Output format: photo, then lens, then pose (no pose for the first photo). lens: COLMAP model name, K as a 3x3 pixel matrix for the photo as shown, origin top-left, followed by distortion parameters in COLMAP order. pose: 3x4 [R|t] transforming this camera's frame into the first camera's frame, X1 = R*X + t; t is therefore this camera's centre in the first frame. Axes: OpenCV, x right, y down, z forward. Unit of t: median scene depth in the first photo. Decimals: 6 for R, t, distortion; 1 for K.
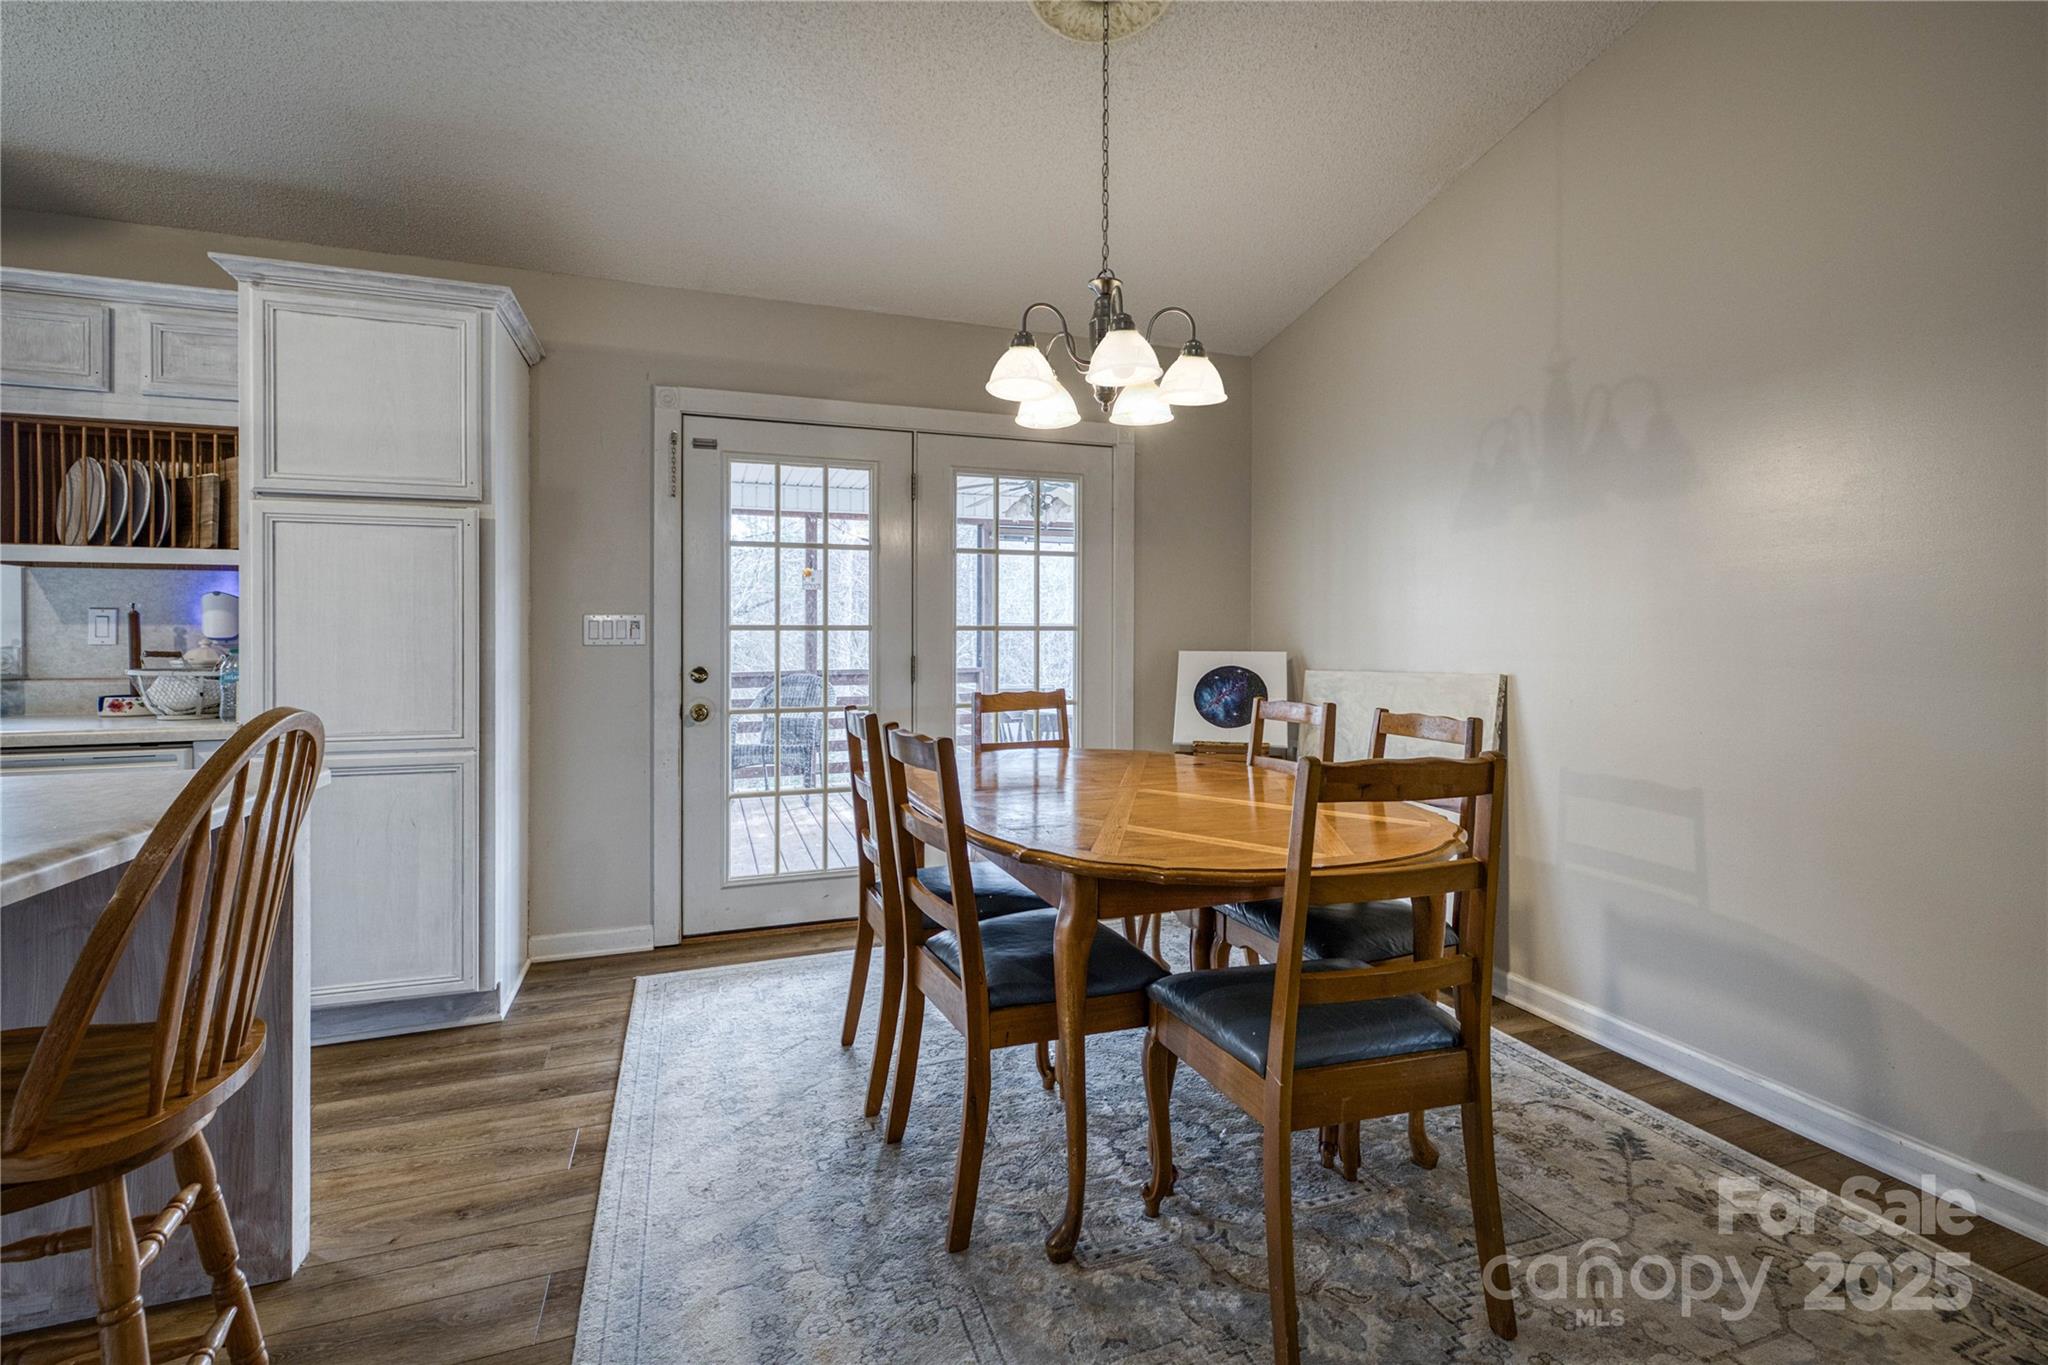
lens RADIAL K [[888.6, 0, 1018.8], [0, 888.6, 639.0], [0, 0, 1]] dist [-0.000559, -0.000464]
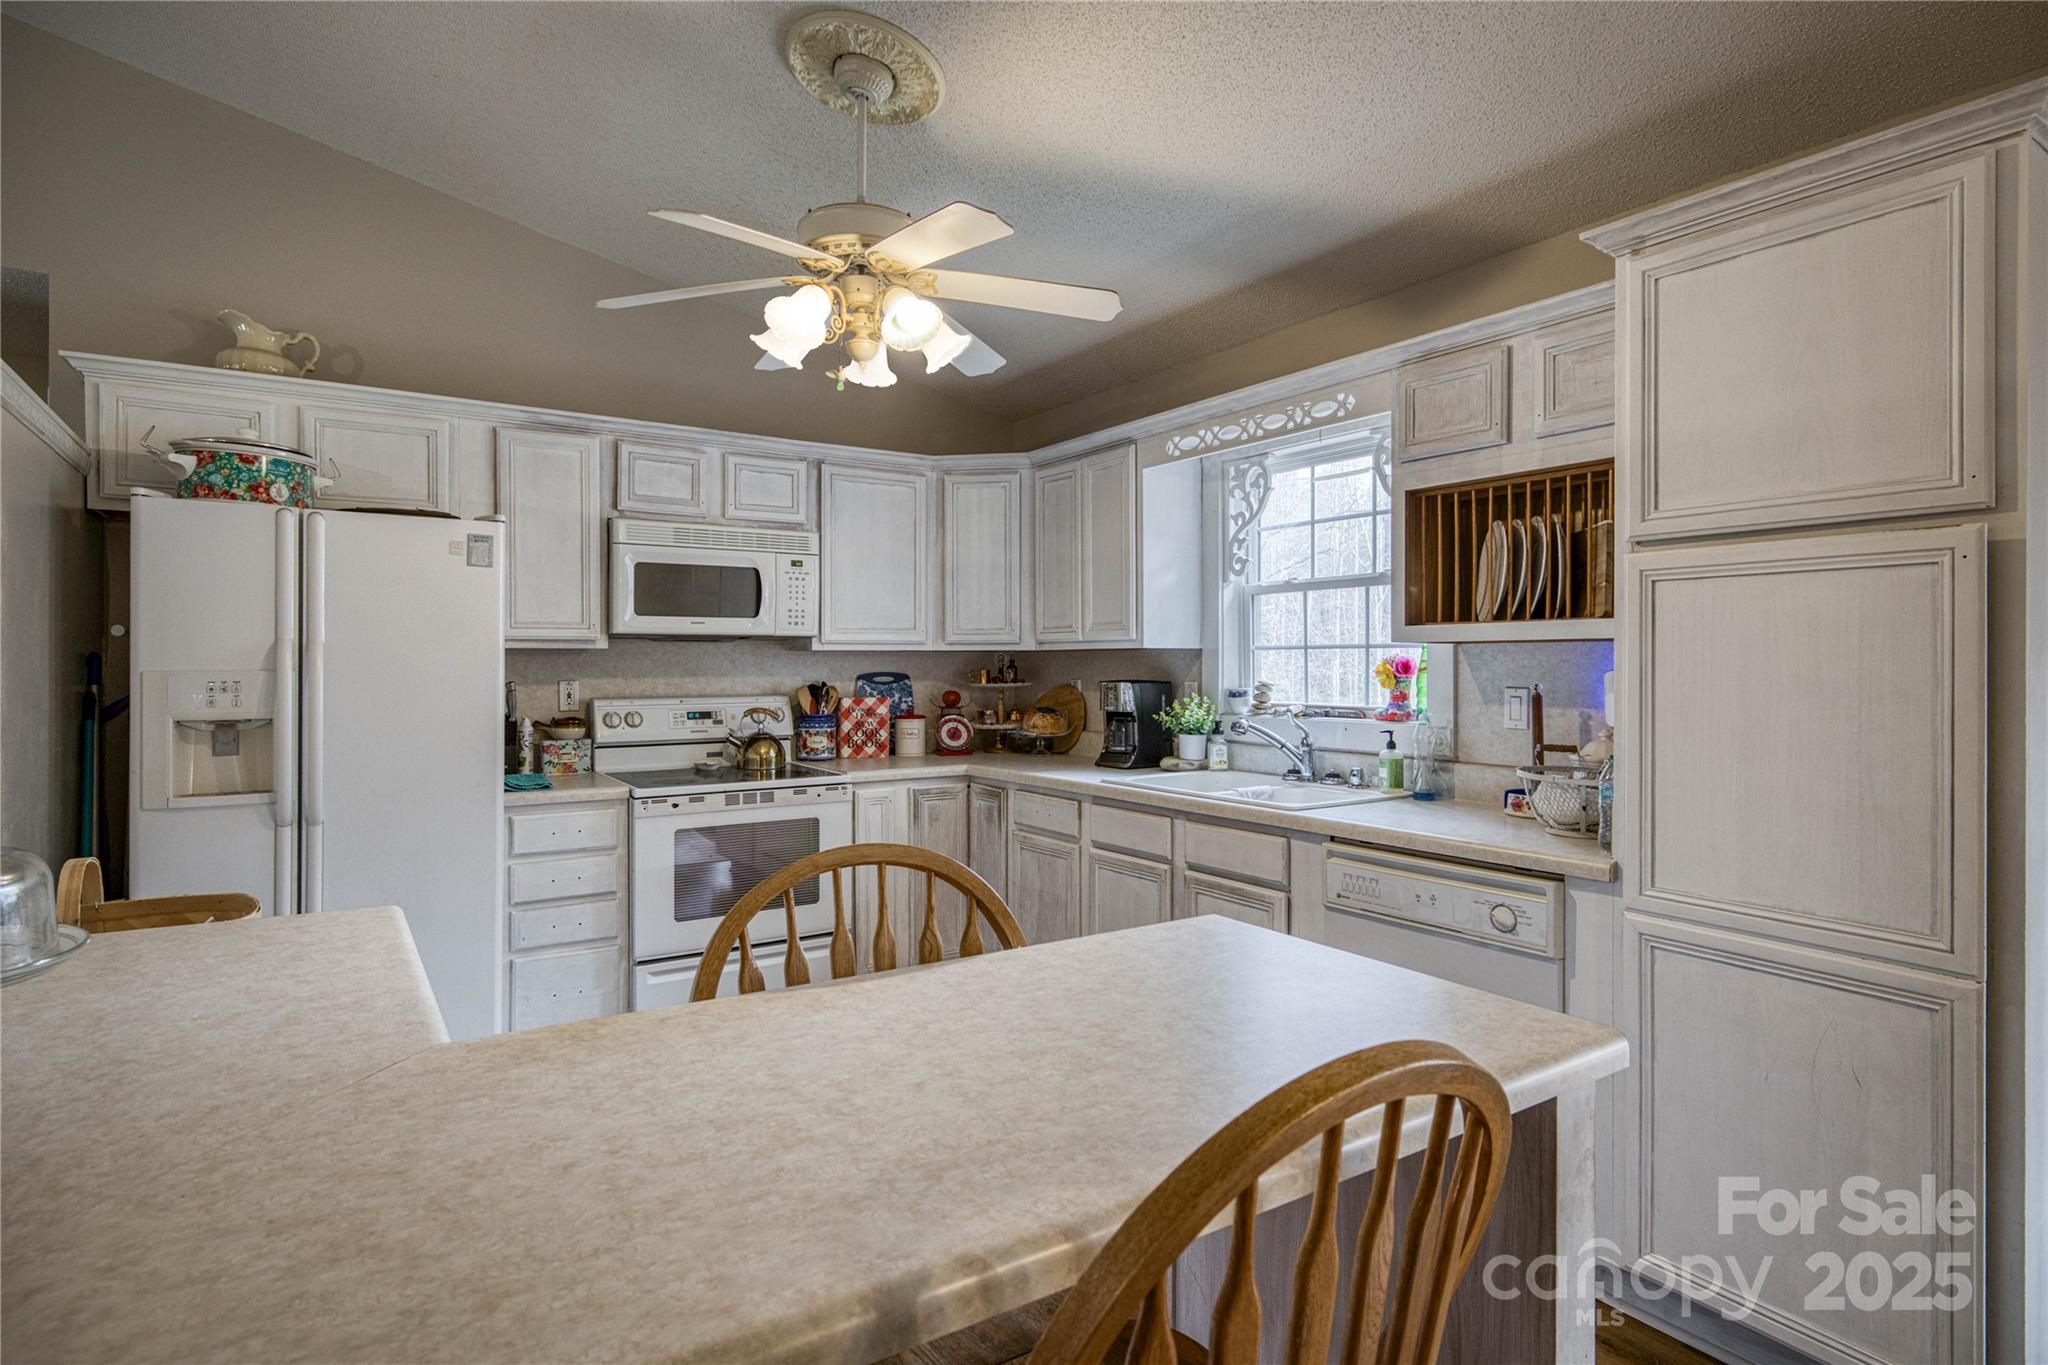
lens RADIAL K [[1067.0, 0, 1023.4], [0, 1067.0, 663.6], [0, 0, 1]] dist [0.011272, -0.002784]
pose [[0.237245, 0.000538, -0.971450, -0.123548], [-0.002805, 0.999996, -0.000131, -0.061694], [0.971446, 0.002756, 0.237245, 0.292506]]
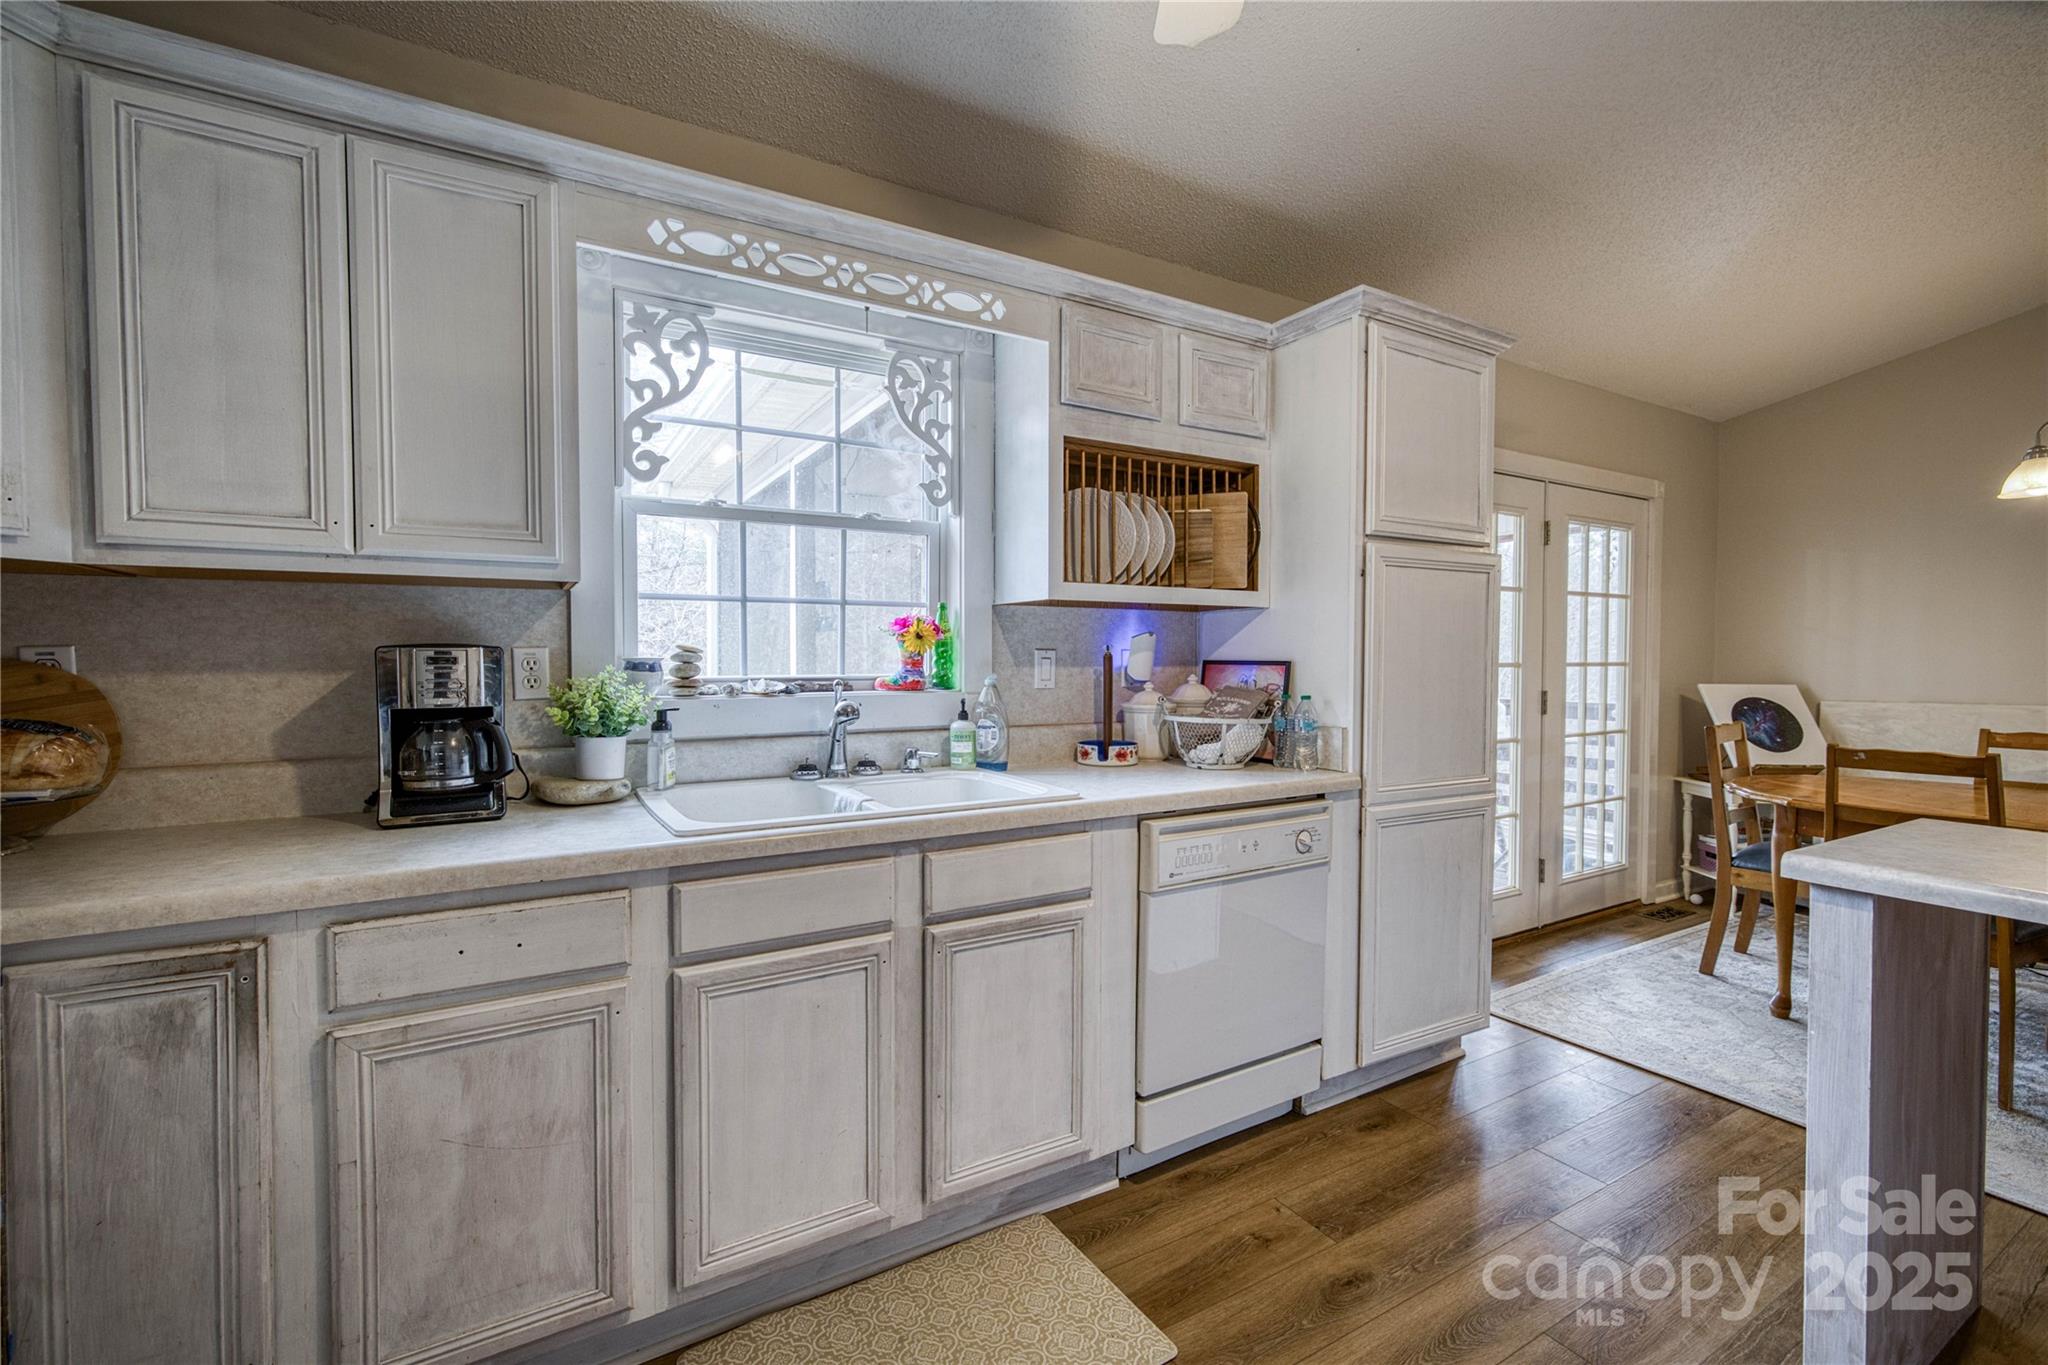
lens RADIAL K [[888.6, 0, 1020.1], [0, 888.6, 677.5], [0, 0, 1]] dist [-0.000559, -0.000464]
pose [[0.983227, -0.003546, 0.182353, -1.322097], [-0.000778, 0.999720, 0.023635, -0.029655], [-0.182386, -0.023381, 0.982949, 0.099808]]
